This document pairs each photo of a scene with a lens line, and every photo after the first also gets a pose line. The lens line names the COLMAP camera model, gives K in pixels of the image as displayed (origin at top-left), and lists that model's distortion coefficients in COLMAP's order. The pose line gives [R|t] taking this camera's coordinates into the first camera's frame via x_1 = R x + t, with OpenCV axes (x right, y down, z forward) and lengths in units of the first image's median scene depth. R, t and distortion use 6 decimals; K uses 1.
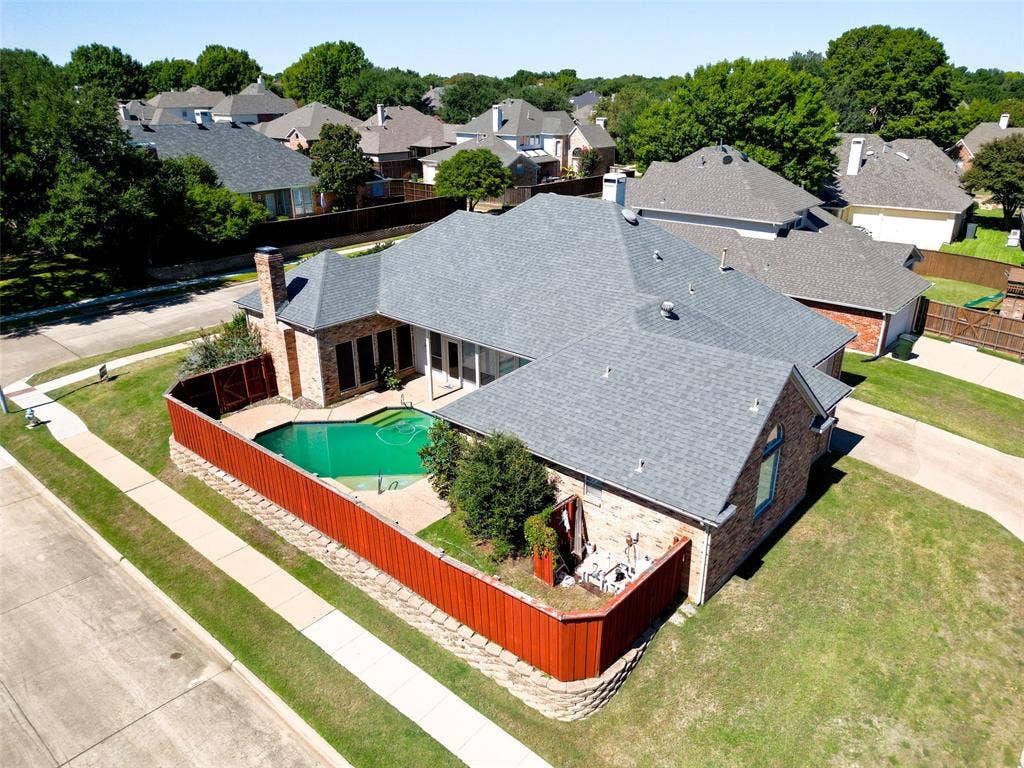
lens RADIAL K [[732.1, 0, 512.0], [0, 732.1, 384.0], [0, 0, 1]] dist [0.003862, -0.002423]
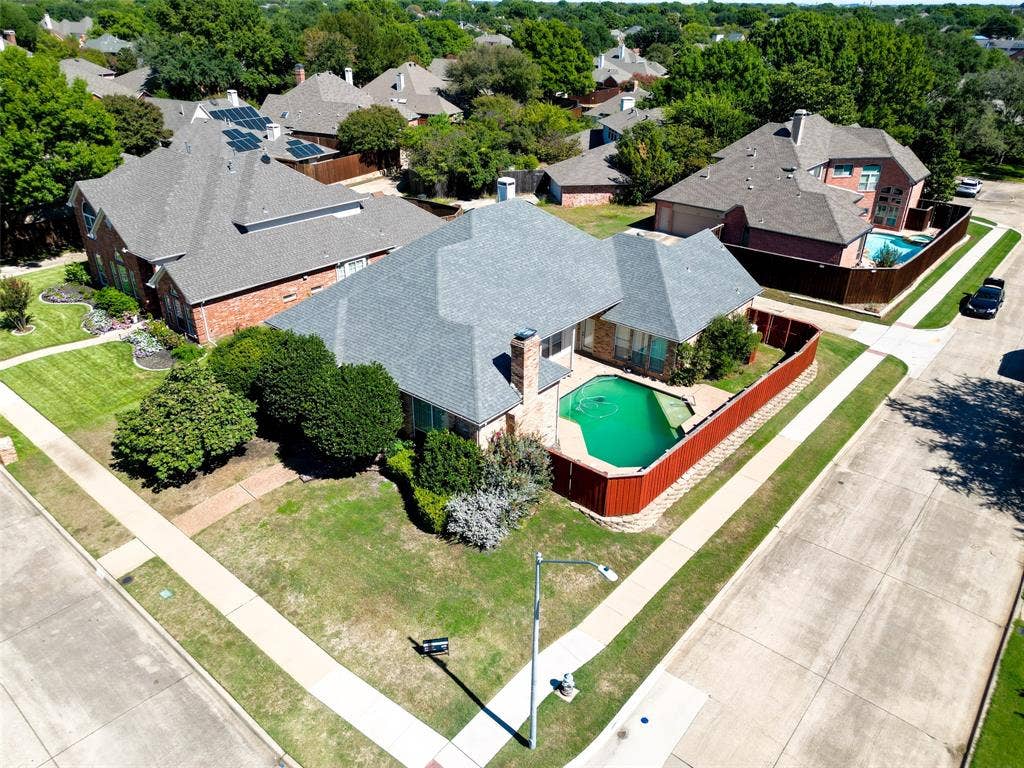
lens RADIAL K [[732.1, 0, 512.0], [0, 732.1, 384.0], [0, 0, 1]] dist [0.003862, -0.002423]
pose [[-0.005405, -0.466925, 0.884281, -1.335215], [0.369356, 0.820829, 0.435678, -0.609671], [-0.929272, 0.328969, 0.168025, 0.968722]]
